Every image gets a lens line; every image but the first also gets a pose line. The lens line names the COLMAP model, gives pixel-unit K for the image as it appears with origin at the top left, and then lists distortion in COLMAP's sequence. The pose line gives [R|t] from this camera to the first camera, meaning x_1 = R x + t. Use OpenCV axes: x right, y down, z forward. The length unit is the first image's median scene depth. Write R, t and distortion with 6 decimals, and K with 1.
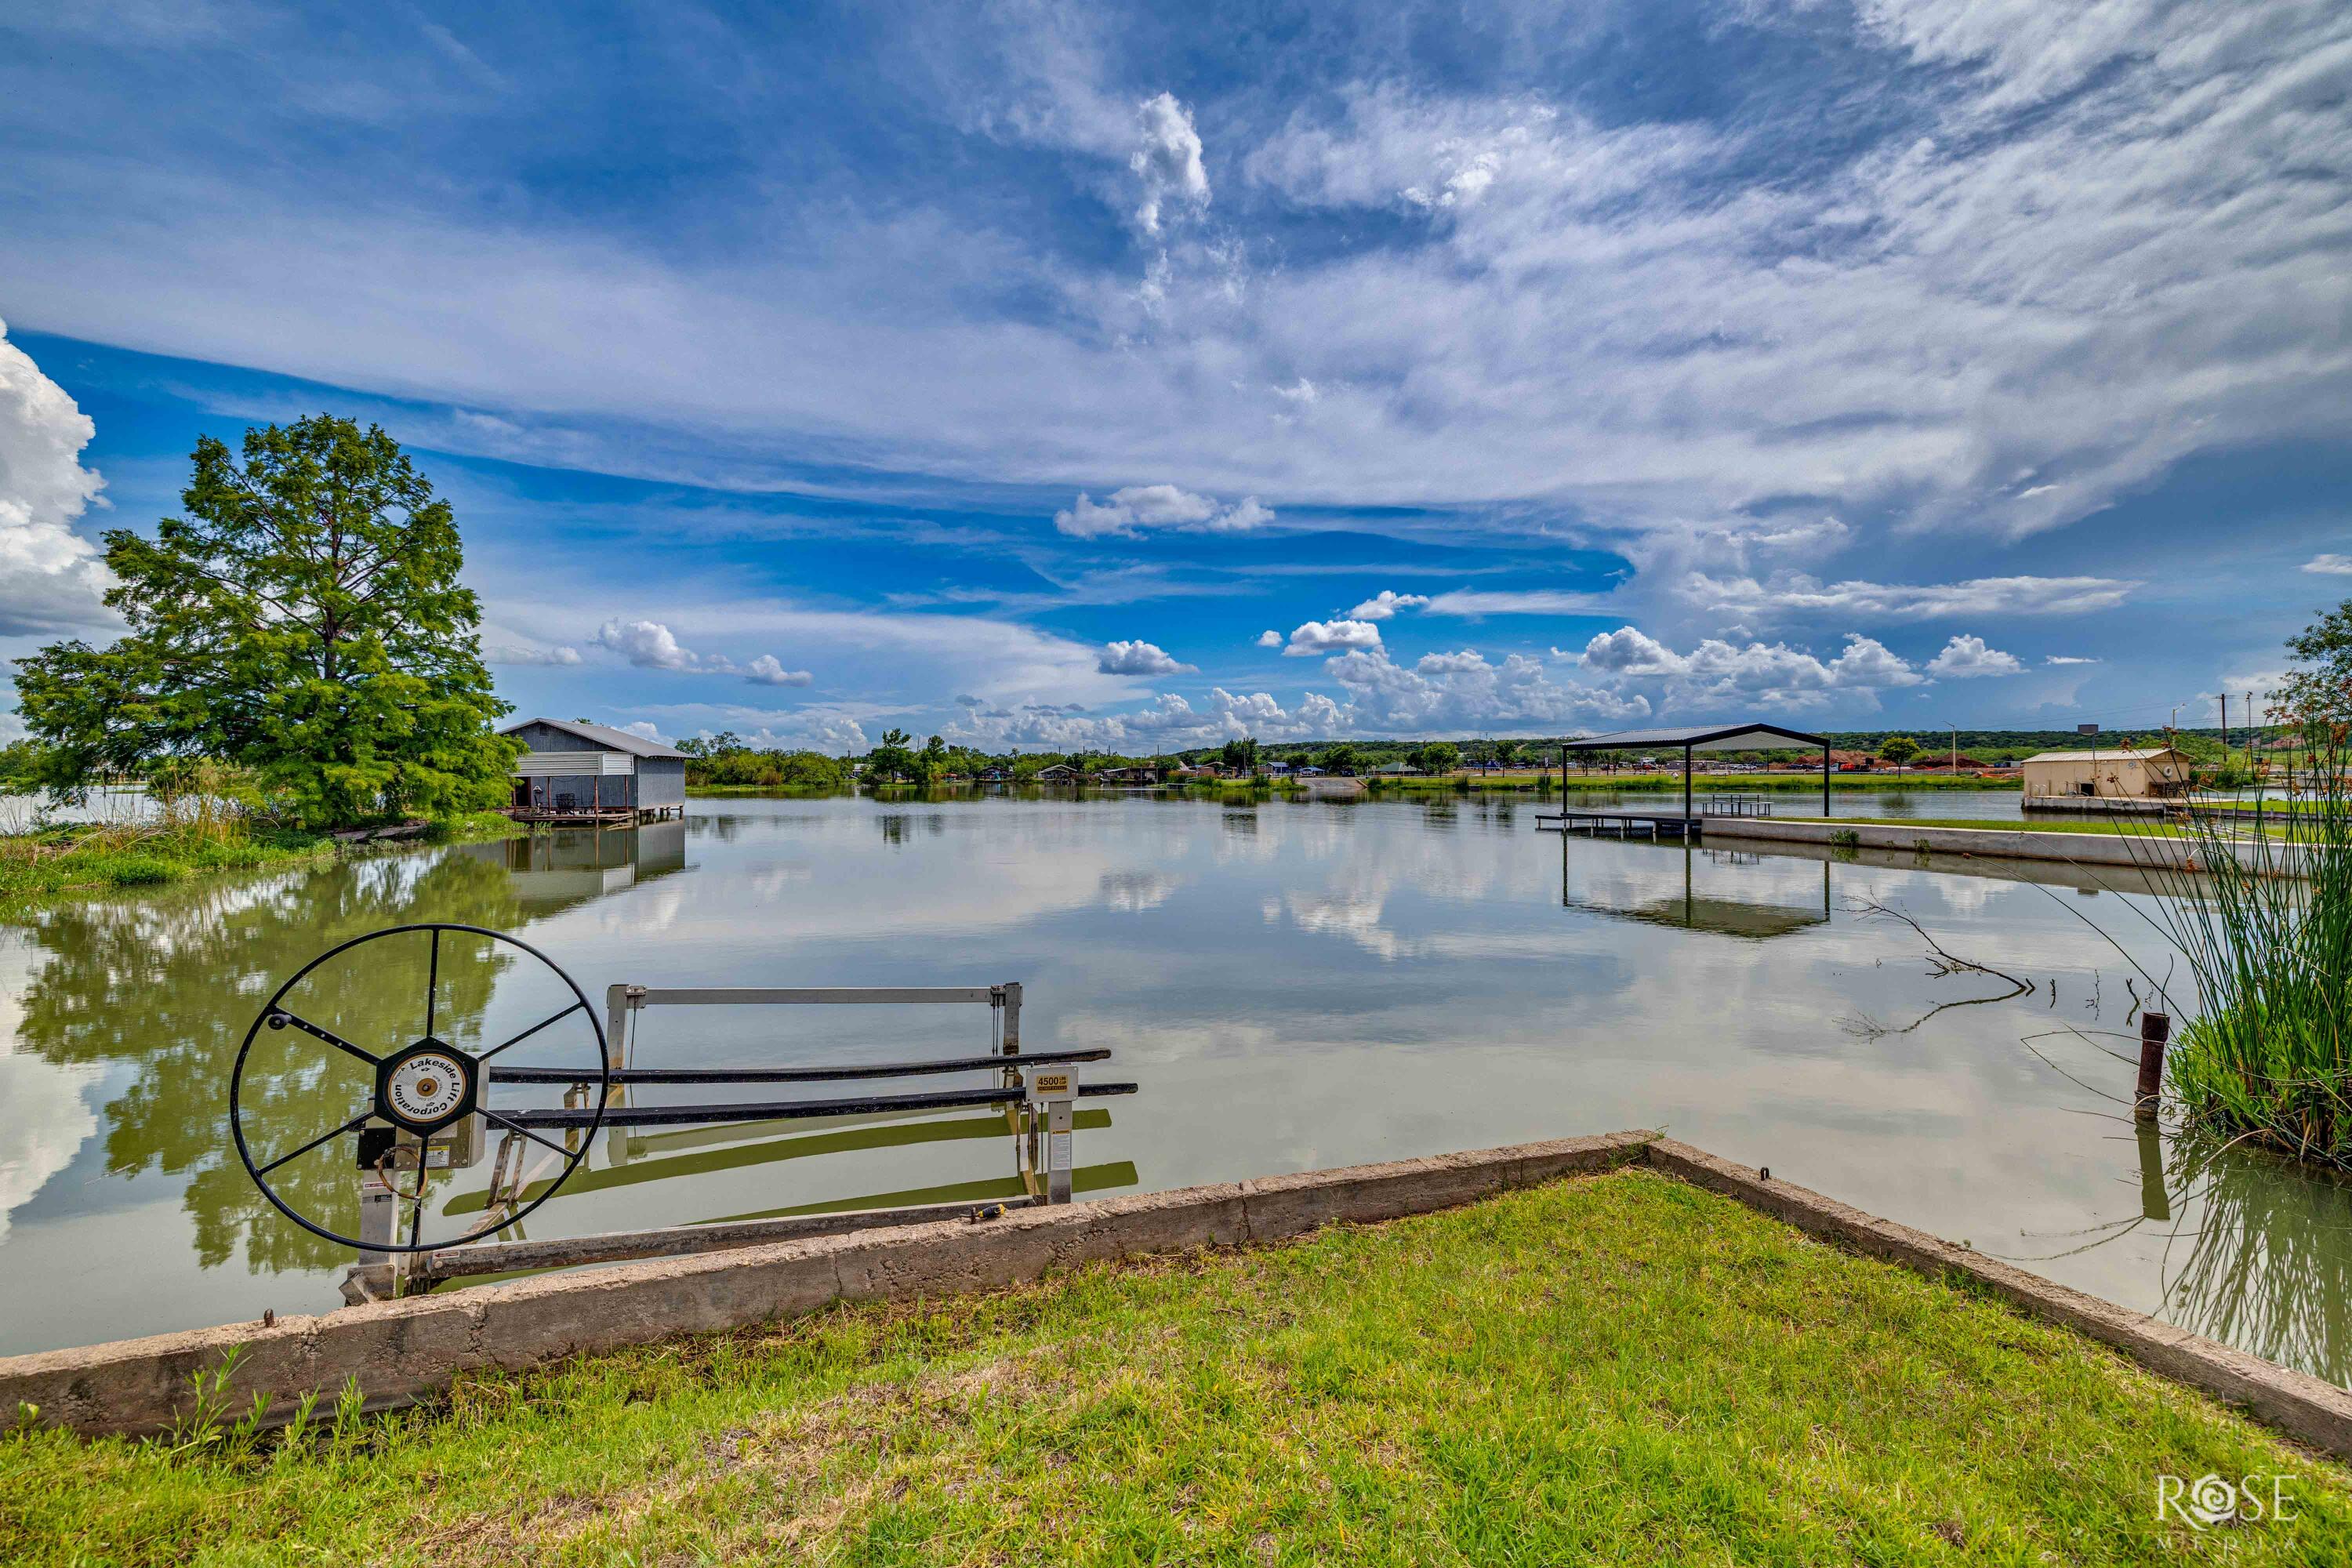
lens RADIAL K [[1002.0, 0, 1174.9], [0, 1002.0, 760.7], [0, 0, 1]] dist [0.047546, -0.024334]
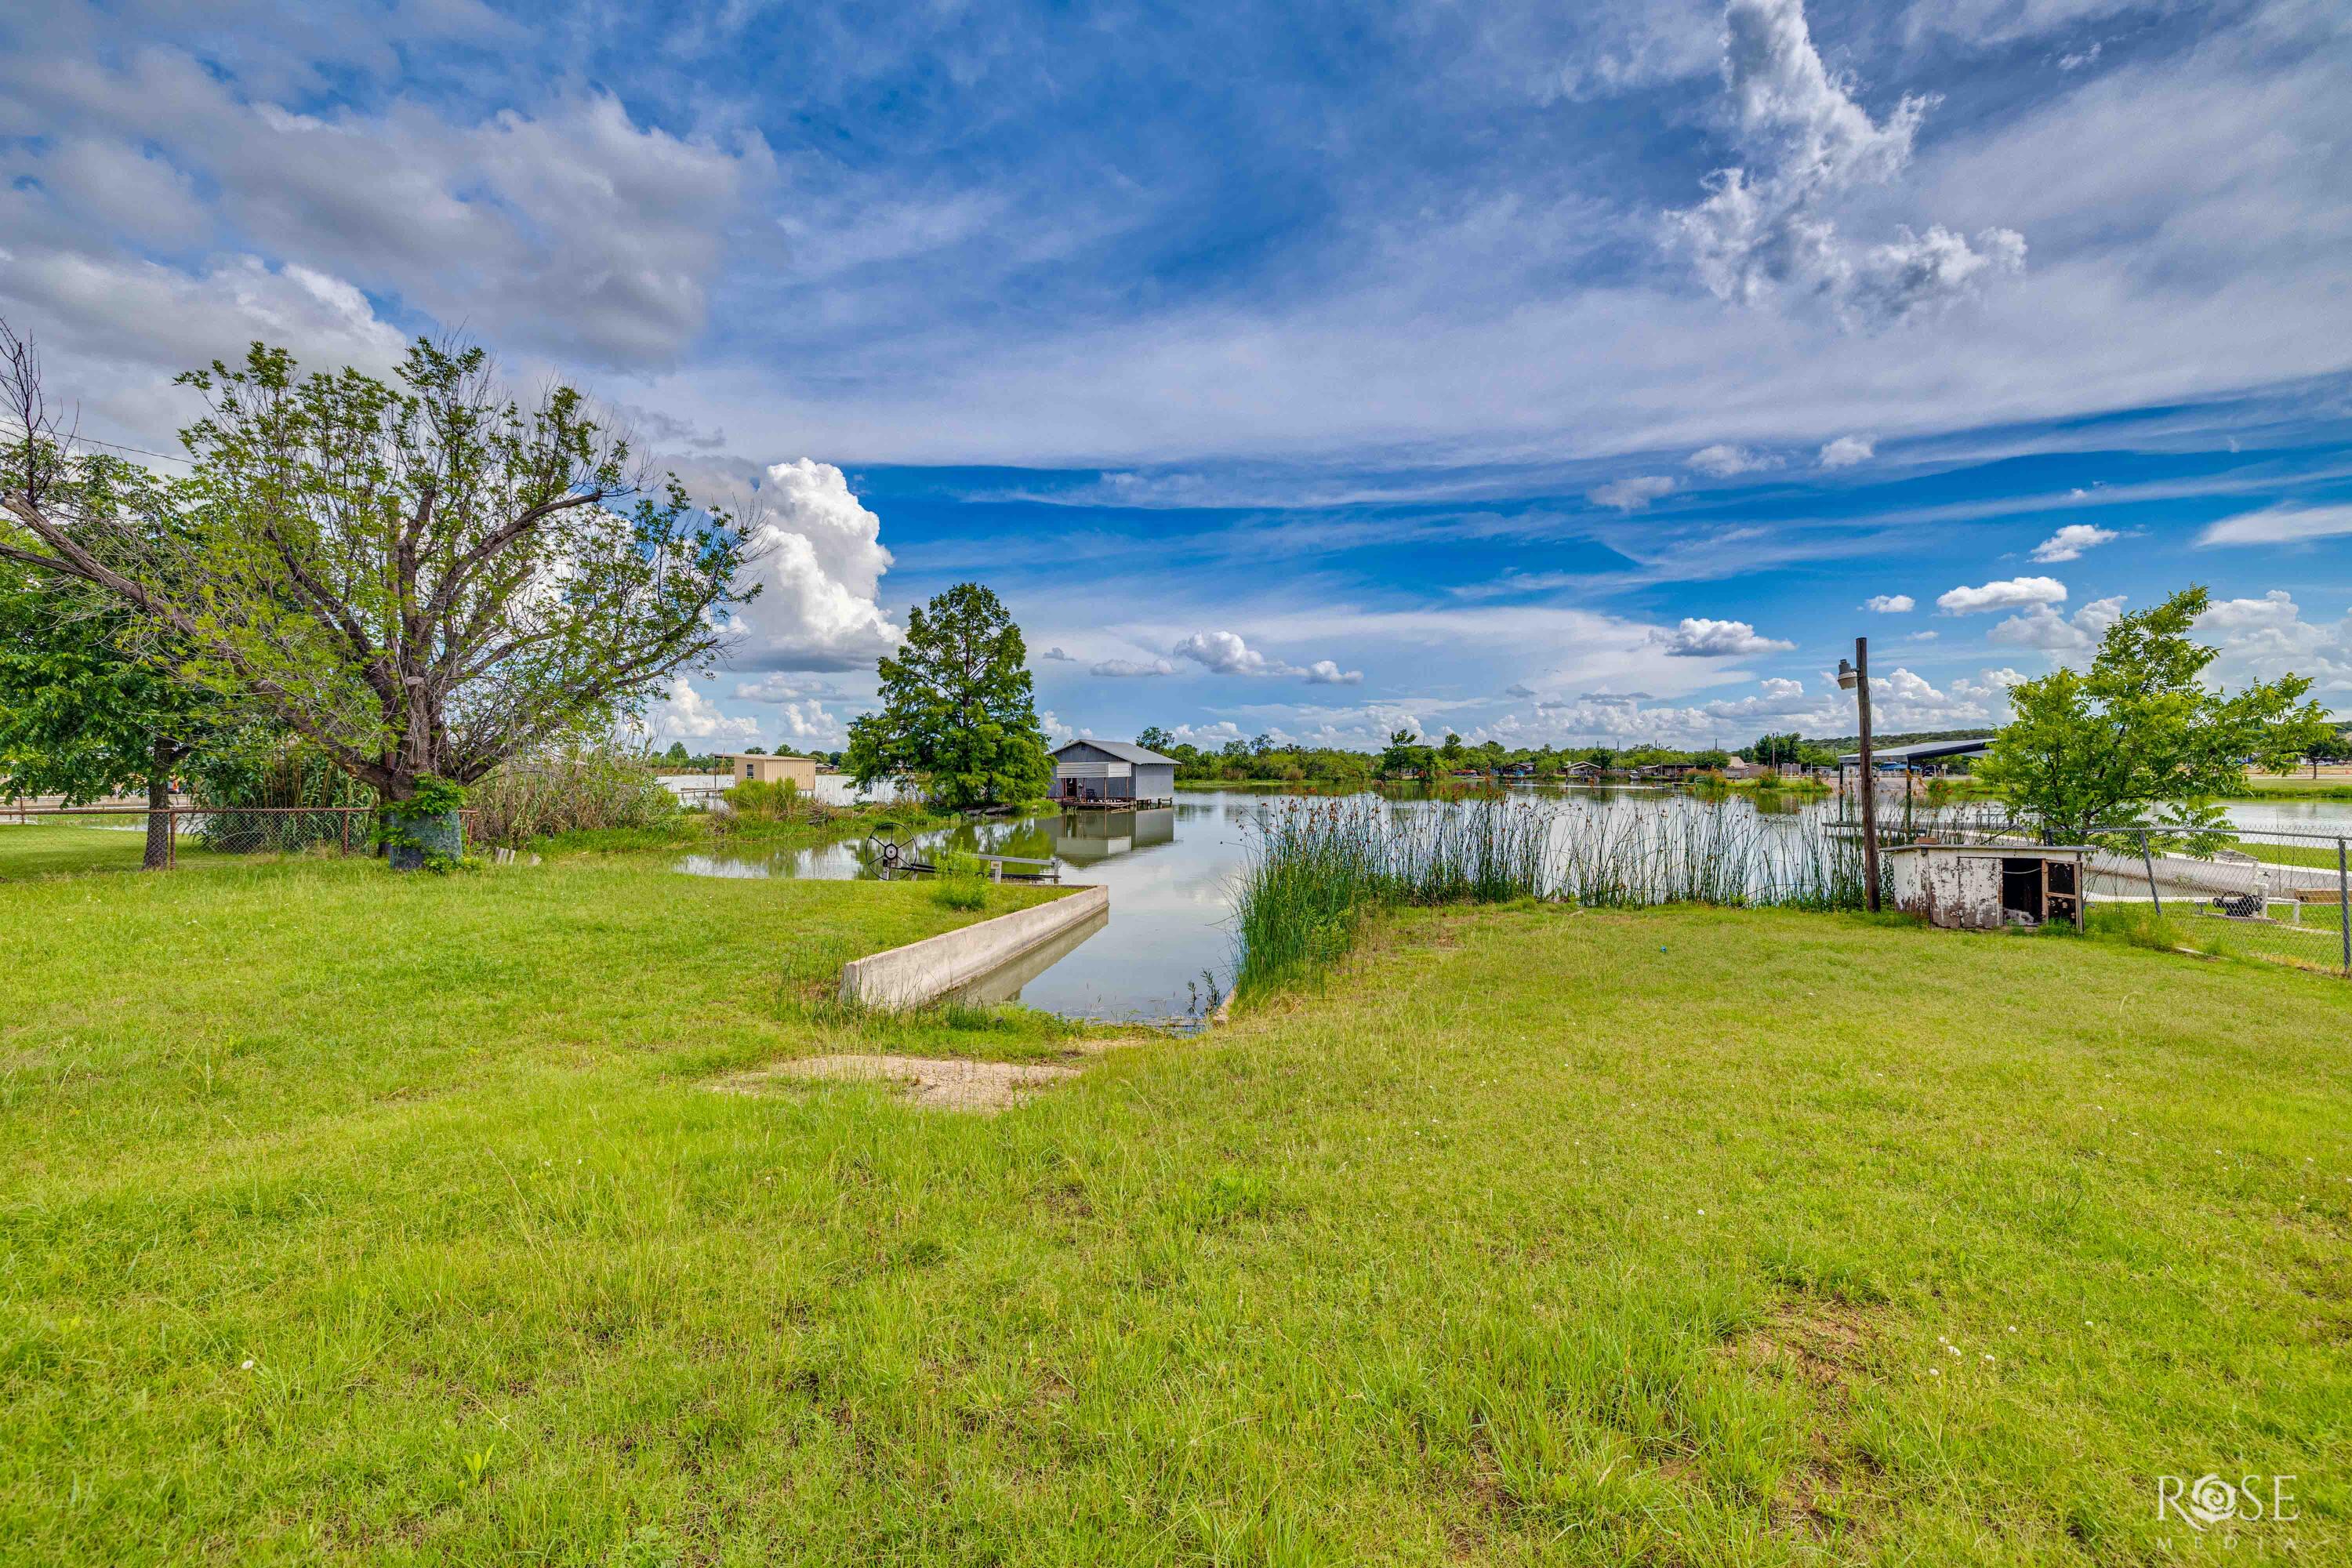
lens RADIAL K [[1030.8, 0, 1177.5], [0, 1030.8, 757.8], [0, 0, 1]] dist [-0.119925, 0.100551]
pose [[0.852807, -0.000183, -0.522226, 0.279987], [0.002457, 0.999990, 0.003662, -0.017040], [0.522220, -0.004406, 0.852799, -0.225104]]
